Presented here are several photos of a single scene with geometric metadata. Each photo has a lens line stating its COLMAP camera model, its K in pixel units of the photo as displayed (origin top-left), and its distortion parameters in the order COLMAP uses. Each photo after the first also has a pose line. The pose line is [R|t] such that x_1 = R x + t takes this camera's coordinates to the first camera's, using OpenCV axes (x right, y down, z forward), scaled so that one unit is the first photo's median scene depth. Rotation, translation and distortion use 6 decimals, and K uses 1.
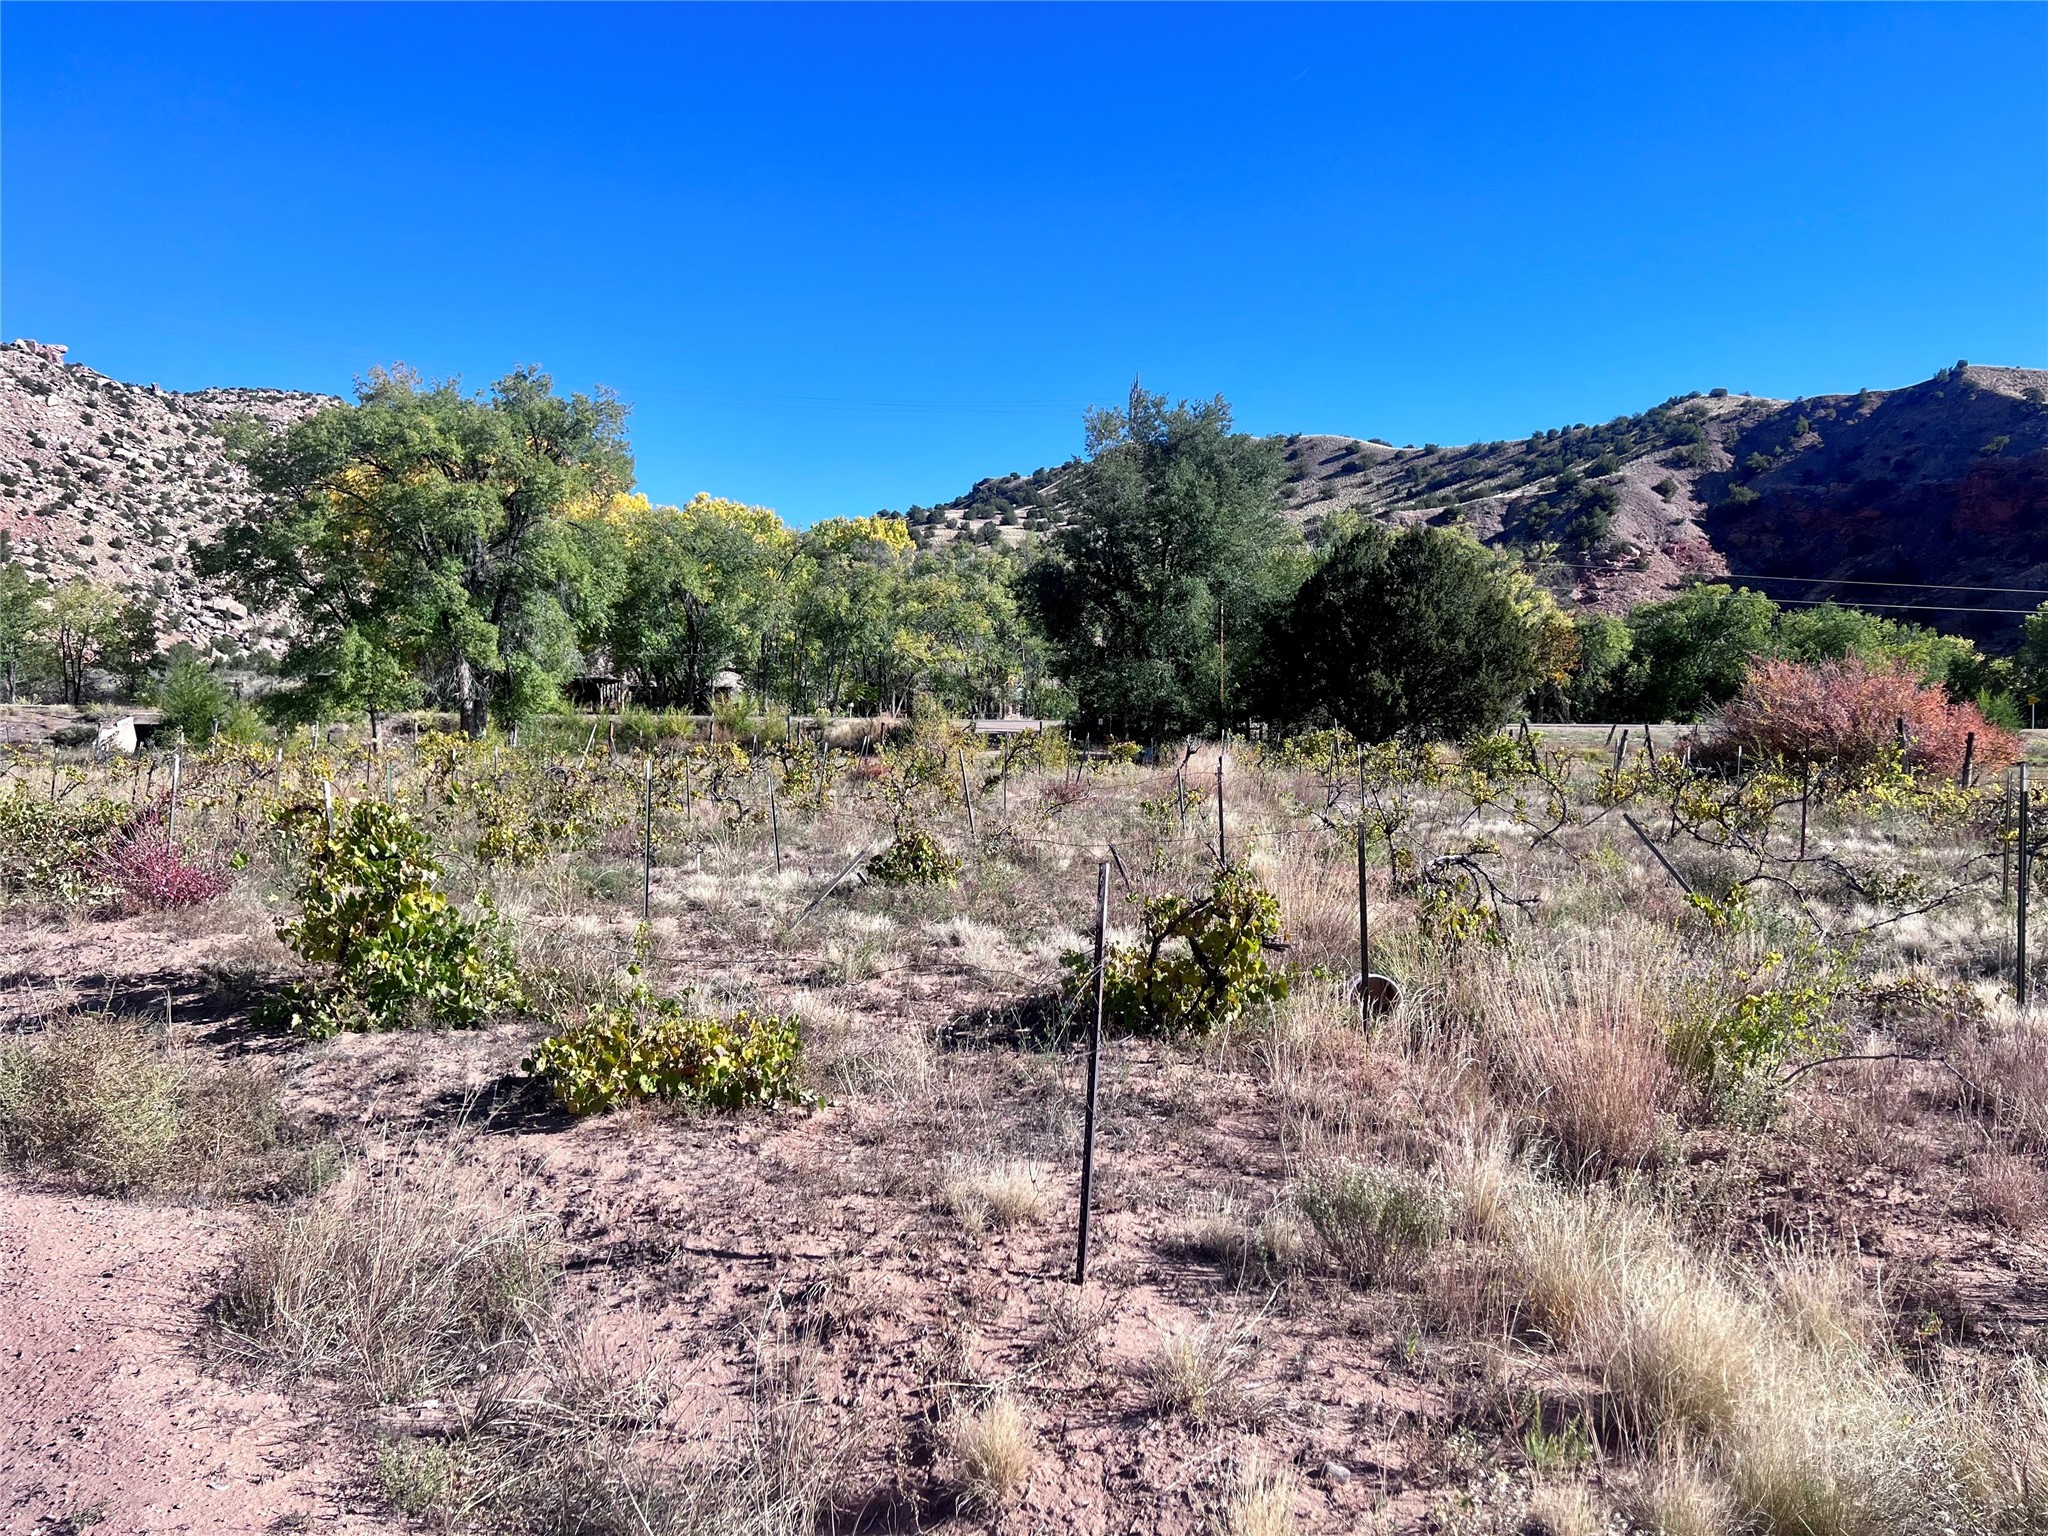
lens RADIAL K [[1513.6, 0, 1041.1], [0, 1513.6, 774.9], [0, 0, 1]] dist [0.068247, -0.078096]
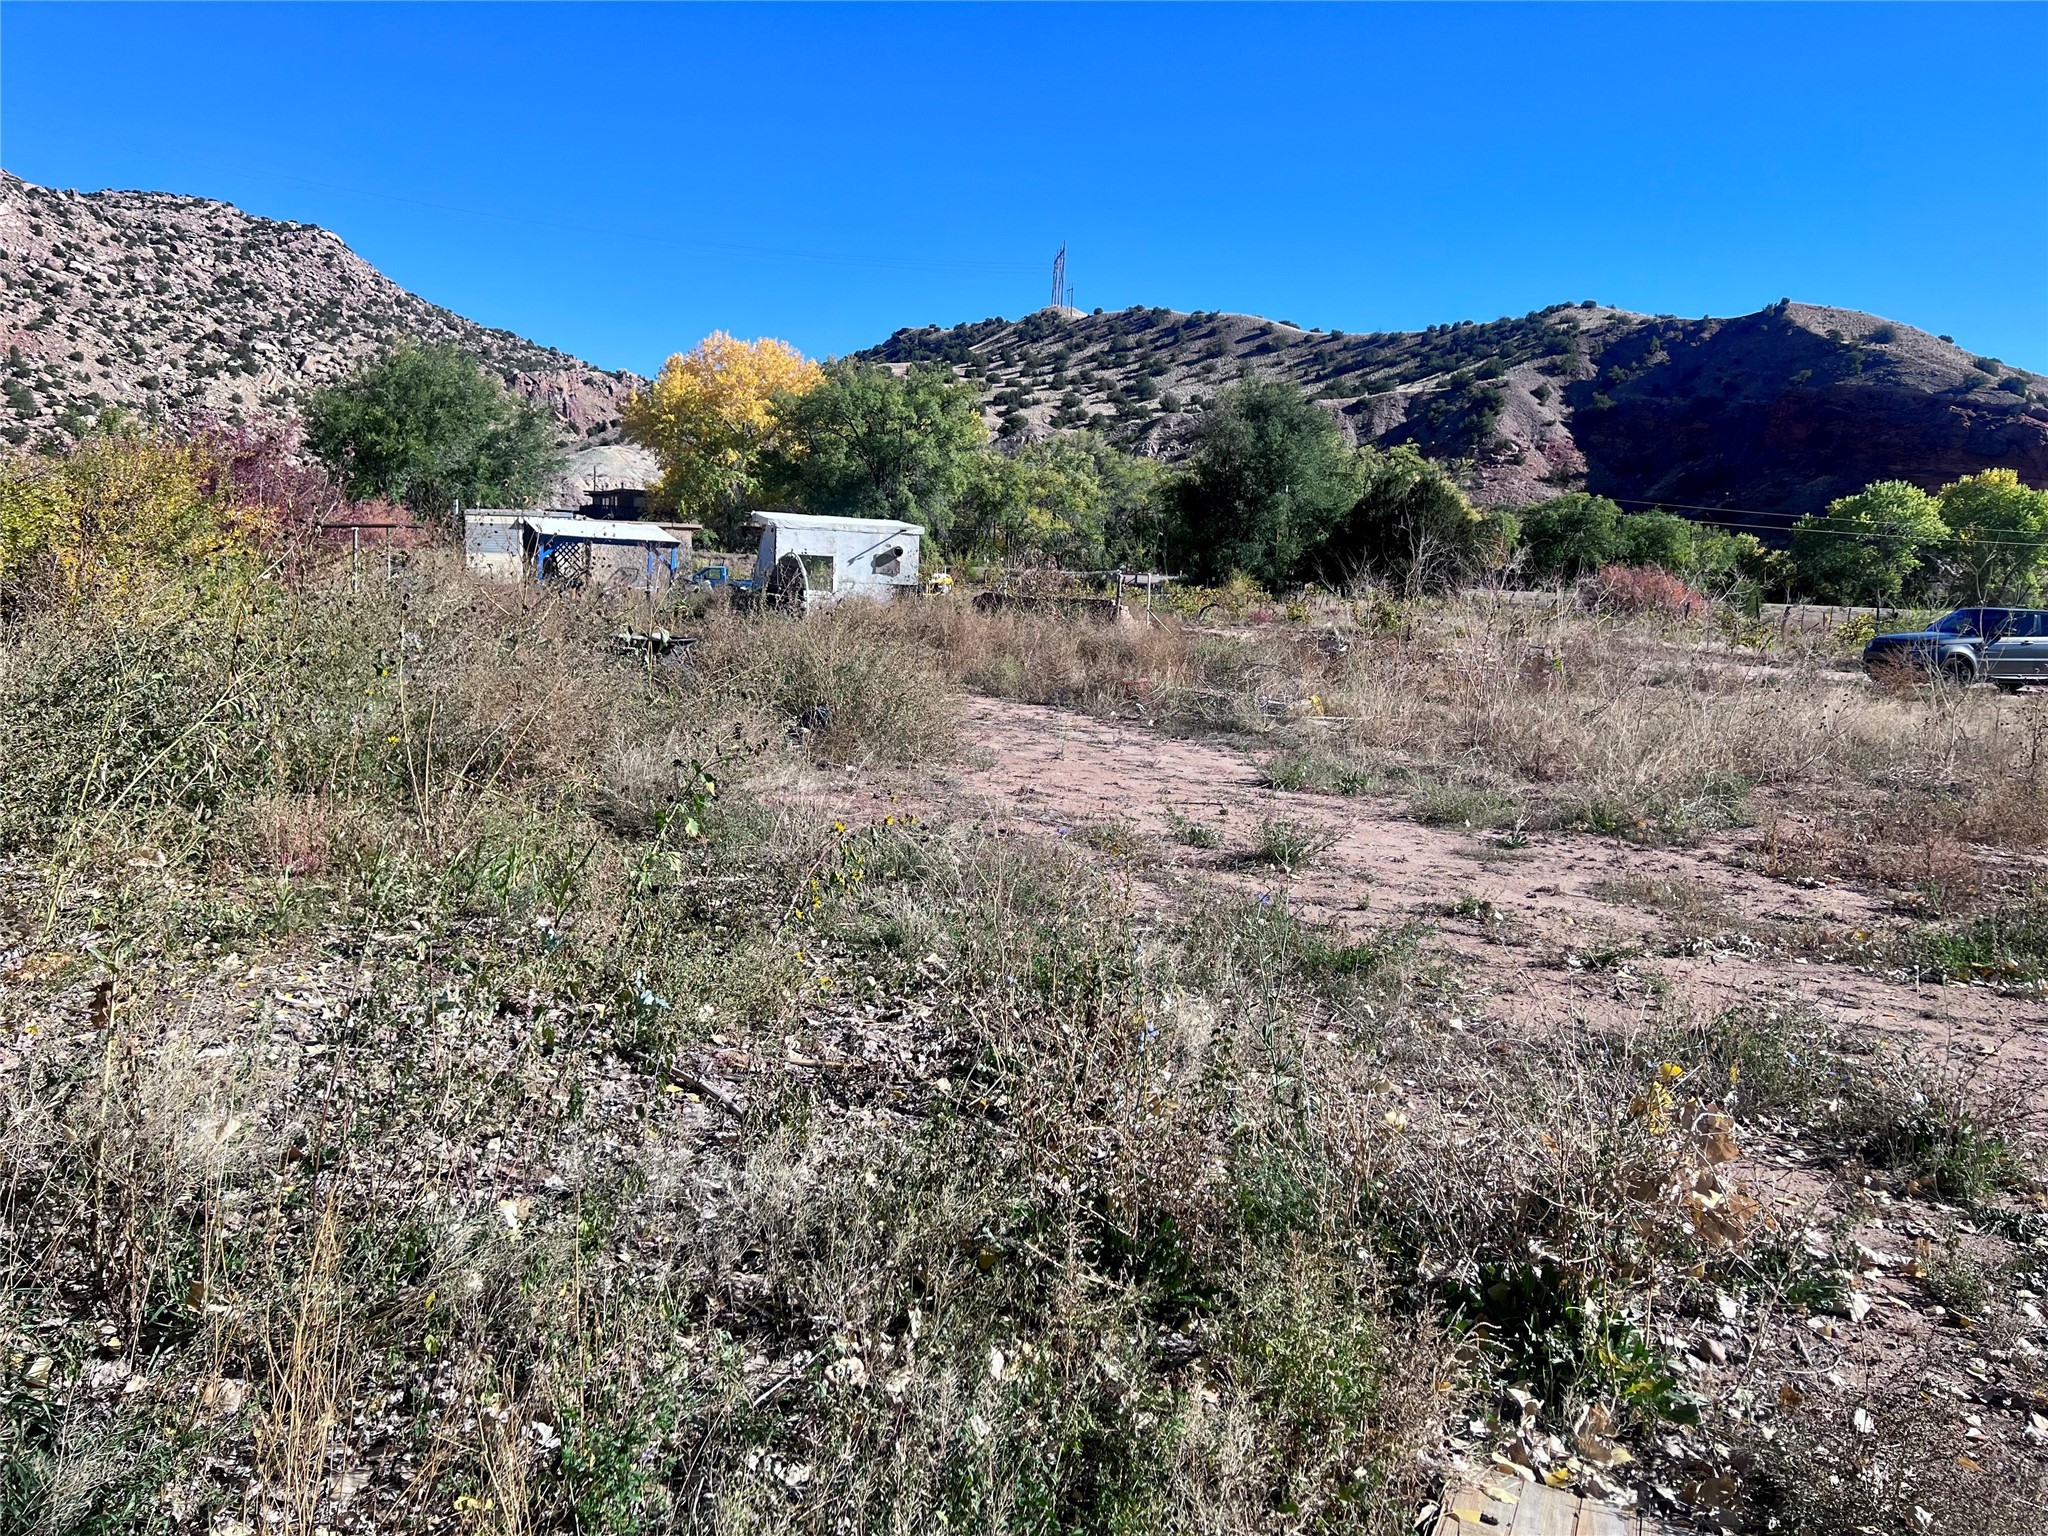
lens RADIAL K [[1519.0, 0, 1018.6], [0, 1519.0, 741.4], [0, 0, 1]] dist [0.065046, -0.076246]
pose [[0.996414, 0.030555, 0.078905, -0.073141], [-0.036734, 0.996270, 0.078087, 0.004808], [-0.076225, -0.080706, 0.993819, -0.155915]]
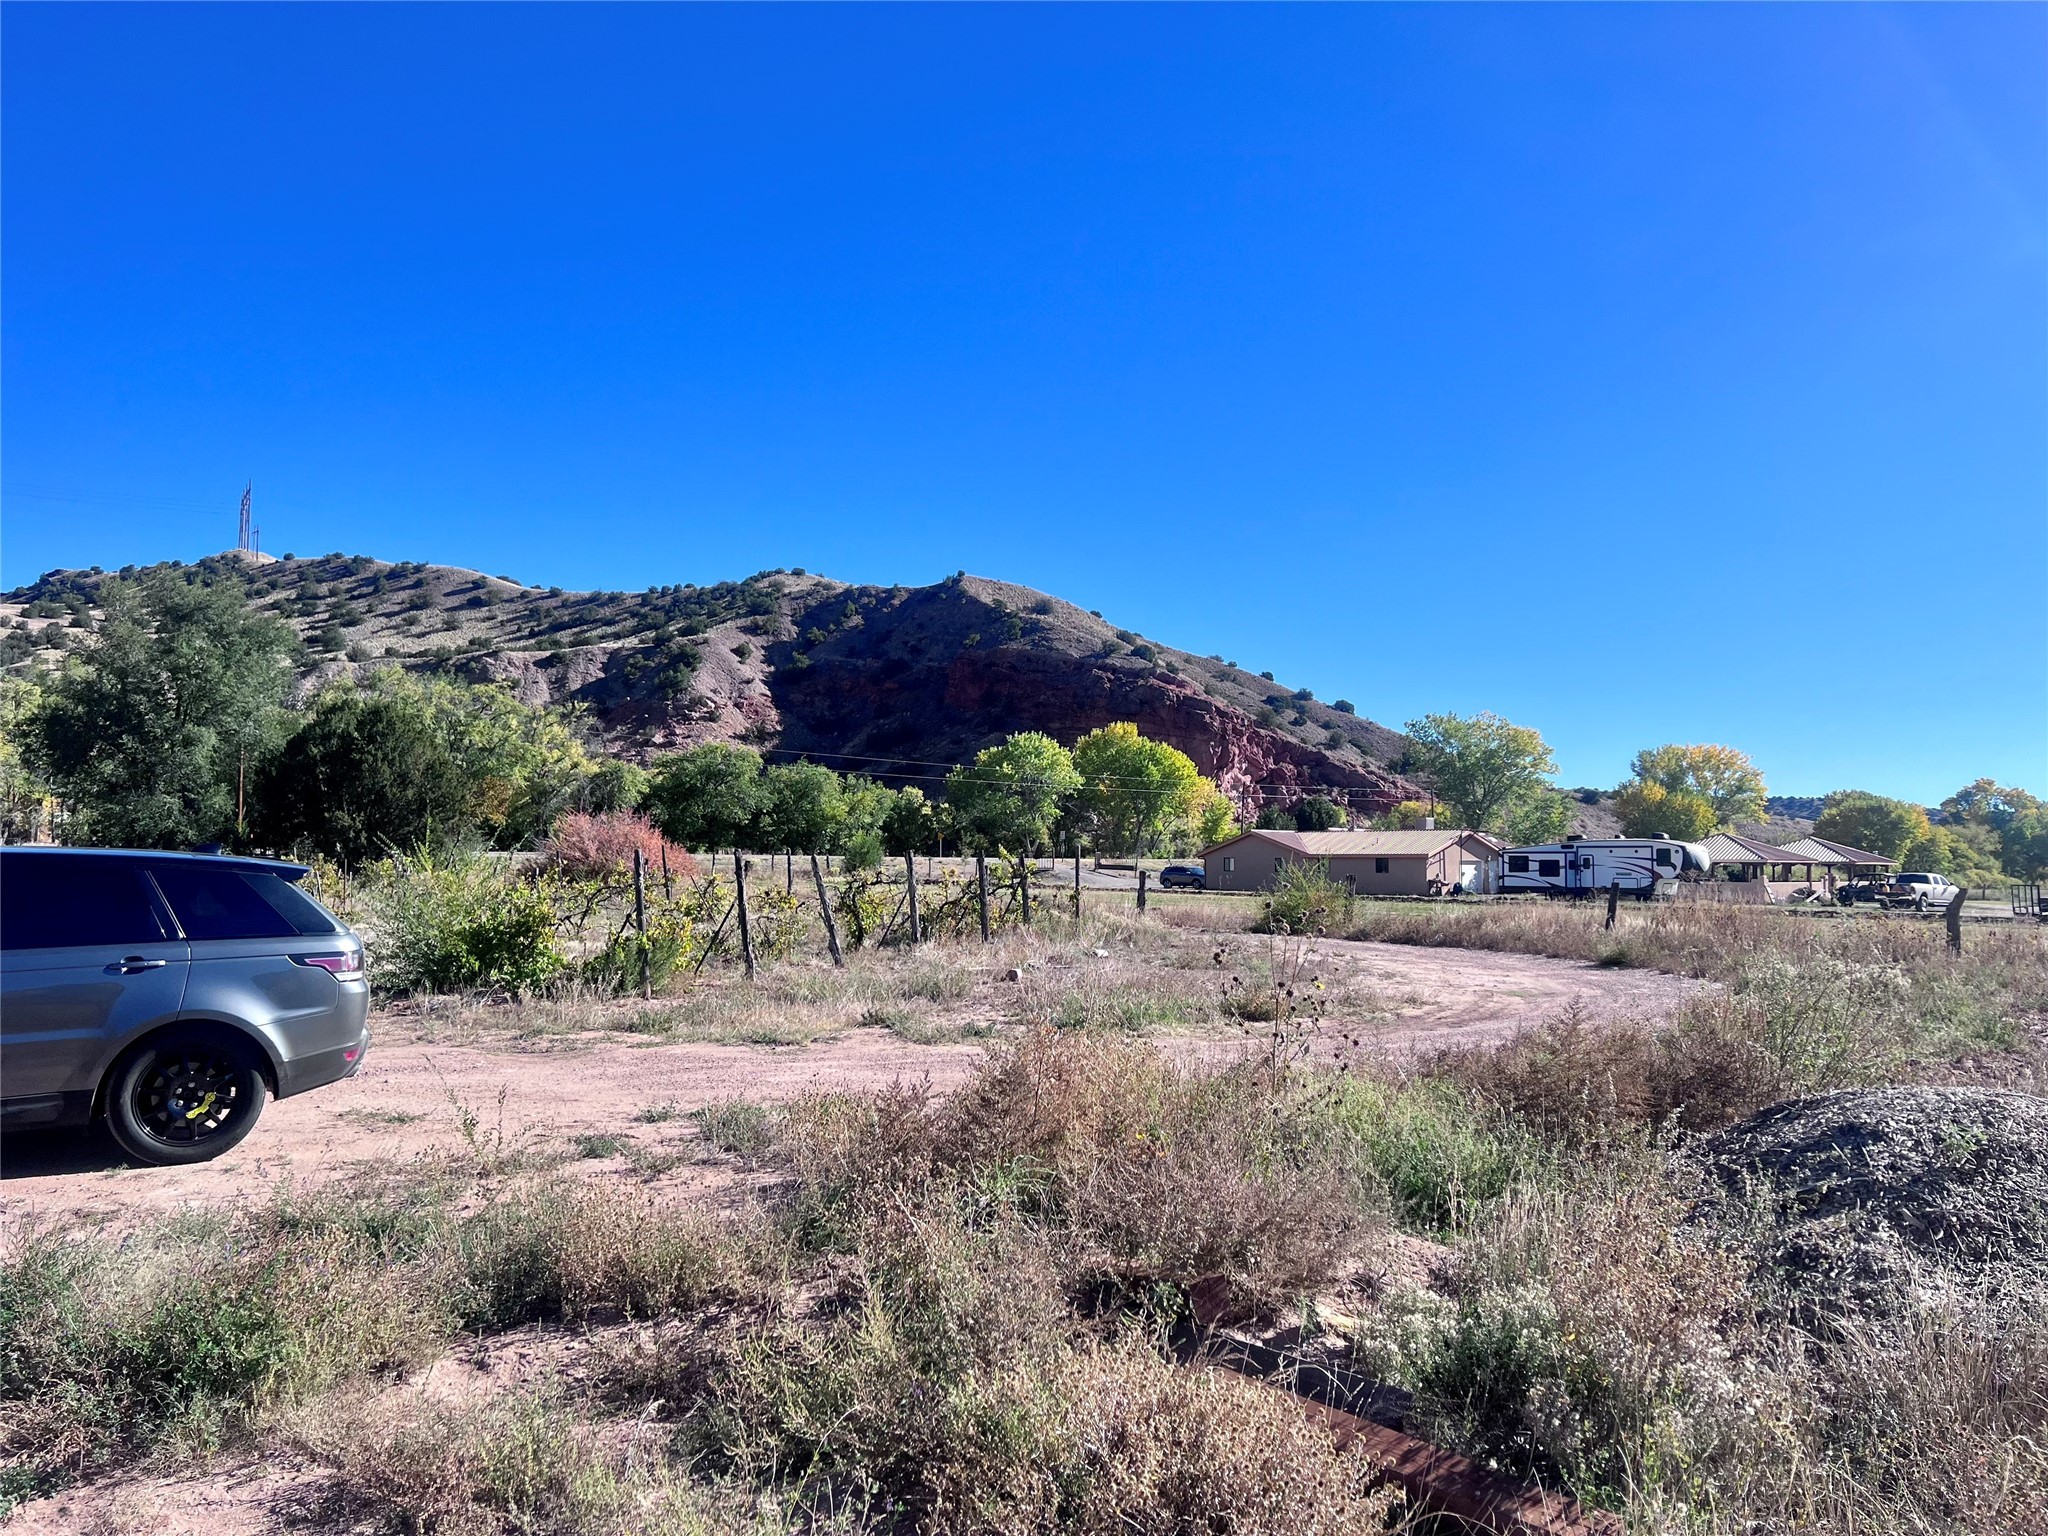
lens RADIAL K [[1508.5, 0, 1055.9], [0, 1508.5, 769.9], [0, 0, 1]] dist [0.023424, -0.046433]
pose [[0.853507, 0.033132, 0.520027, 0.013859], [0.012605, 0.996372, -0.084168, 0.002608], [-0.520929, 0.078392, 0.849993, -0.083707]]
